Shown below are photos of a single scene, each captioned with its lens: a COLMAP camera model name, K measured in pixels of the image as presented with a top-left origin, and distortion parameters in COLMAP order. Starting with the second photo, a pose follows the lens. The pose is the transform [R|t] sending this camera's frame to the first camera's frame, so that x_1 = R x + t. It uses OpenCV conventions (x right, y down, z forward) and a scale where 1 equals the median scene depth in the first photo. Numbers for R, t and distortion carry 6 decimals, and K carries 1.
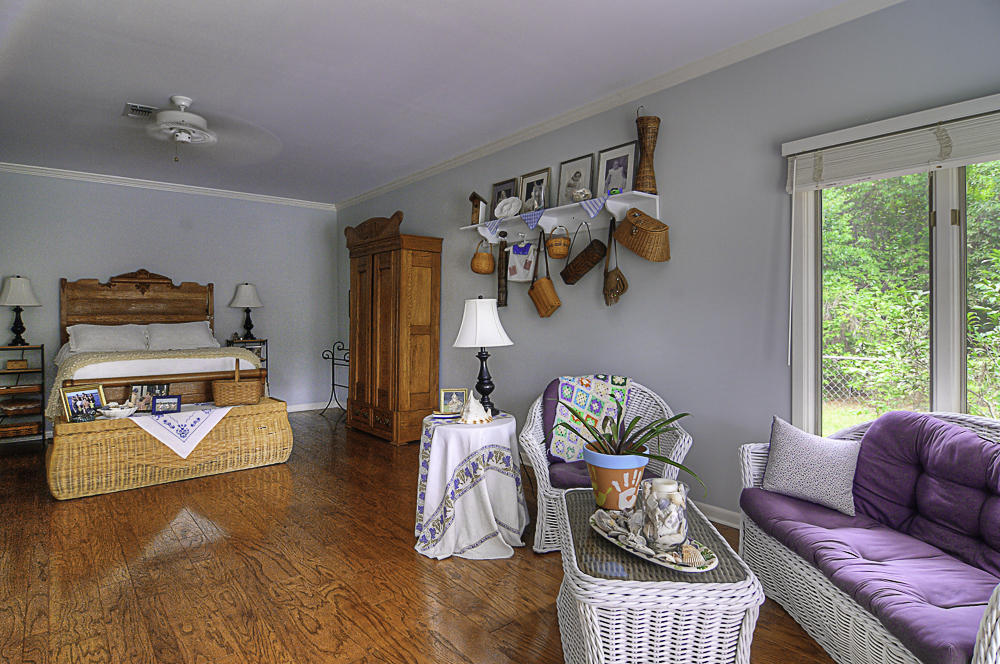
lens RADIAL K [[551.2, 0, 501.2], [0, 551.2, 315.0], [0, 0, 1]] dist [-0.016138, -0.000217]
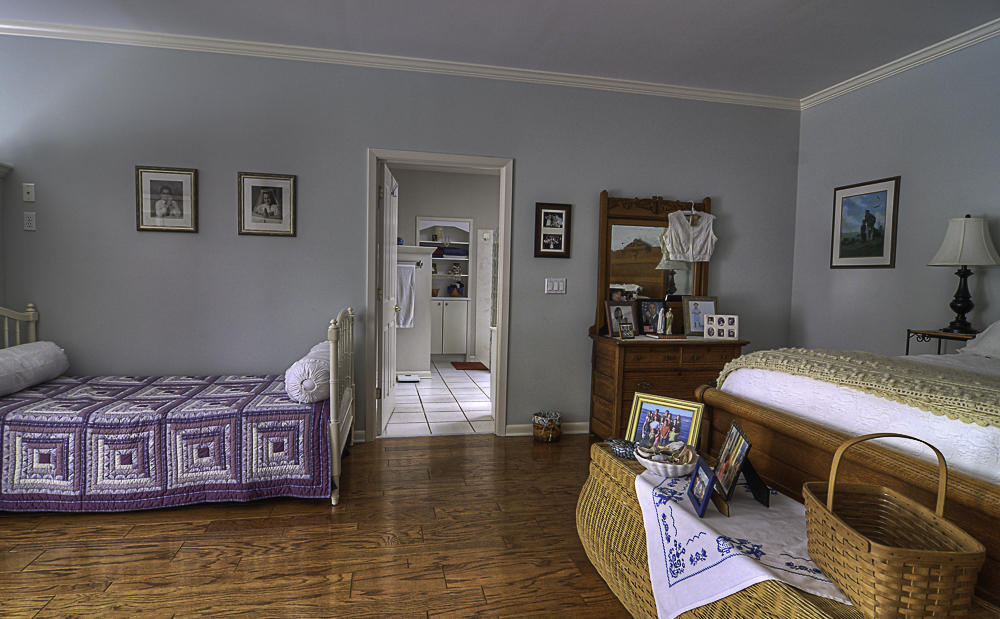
lens RADIAL K [[543.7, 0, 495.7], [0, 543.7, 311.5], [0, 0, 1]] dist [-0.019077, -0.001802]
pose [[-0.460325, 0.049078, -0.886393, -0.170434], [-0.016260, 0.997837, 0.063693, 0.004860], [0.887601, 0.043733, -0.458532, 1.034269]]
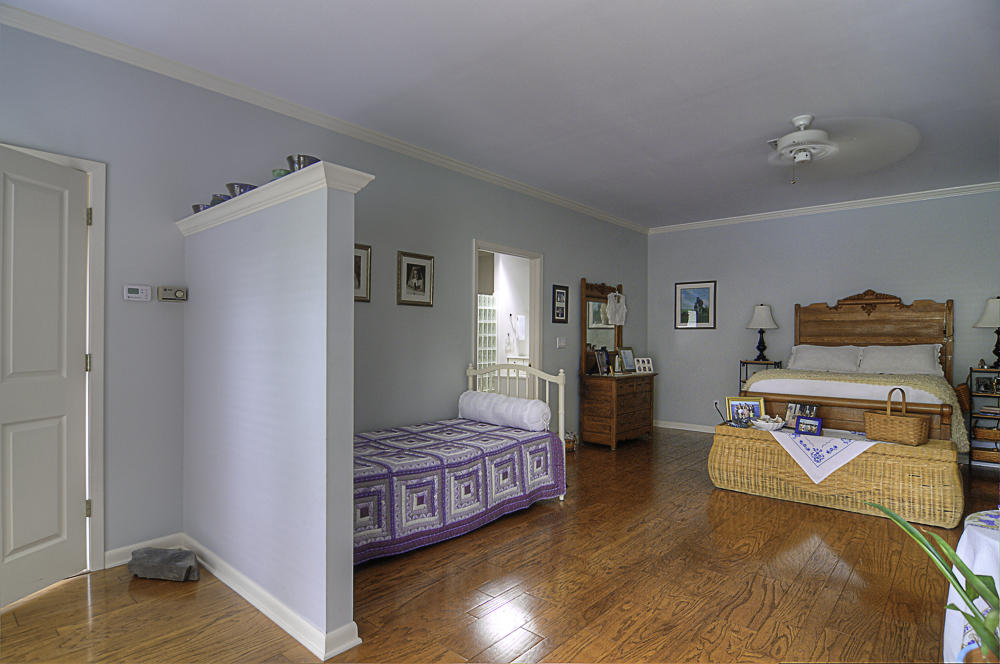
lens RADIAL K [[530.6, 0, 497.0], [0, 530.6, 336.7], [0, 0, 1]] dist [-0.015701, -0.002905]
pose [[0.156899, 0.005371, -0.987600, 0.249769], [-0.004617, 0.999978, 0.004705, -0.001714], [0.987604, 0.003821, 0.156920, 0.281523]]
